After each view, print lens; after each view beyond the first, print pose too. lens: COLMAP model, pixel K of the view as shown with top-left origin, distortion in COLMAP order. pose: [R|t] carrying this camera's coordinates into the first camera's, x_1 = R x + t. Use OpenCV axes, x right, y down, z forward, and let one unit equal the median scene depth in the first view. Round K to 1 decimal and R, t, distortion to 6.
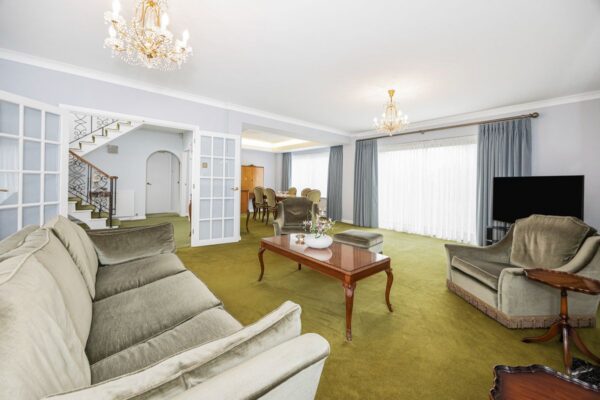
lens RADIAL K [[238.6, 0, 302.7], [0, 238.6, 184.9], [0, 0, 1]] dist [0.001854, 0.000107]
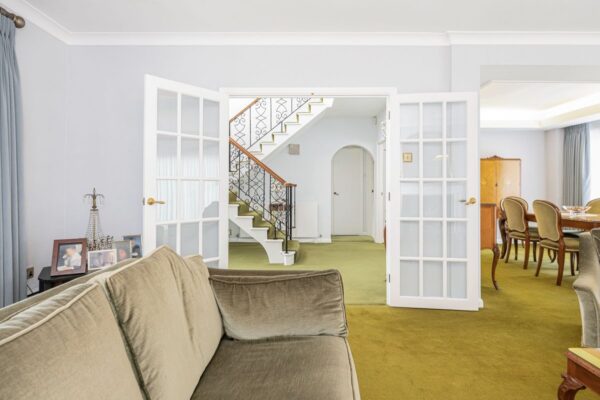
lens RADIAL K [[339.1, 0, 297.3], [0, 339.1, 180.3], [0, 0, 1]] dist [0.002448, 0.000138]
pose [[0.753485, -0.035374, -0.656512, -0.088600], [0.007885, 0.998966, -0.044776, 0.001969], [0.657417, 0.028561, 0.752985, 0.239343]]
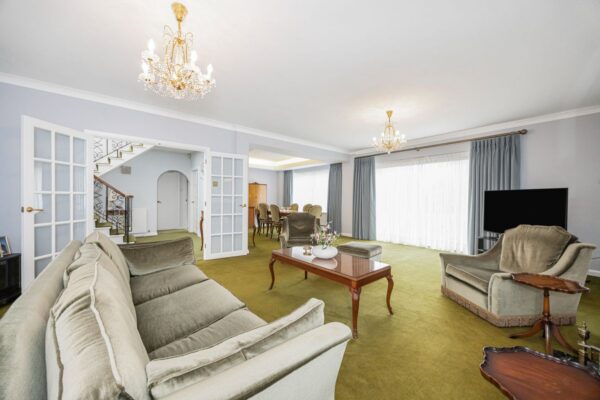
lens RADIAL K [[229.9, 0, 300.5], [0, 229.9, 206.0], [0, 0, 1]] dist [-0.002159, -0.000016]
pose [[0.999884, -0.015108, -0.002161, -0.024431], [0.015153, 0.999641, 0.022104, -0.000524], [0.001827, -0.022134, 0.999753, -0.030894]]
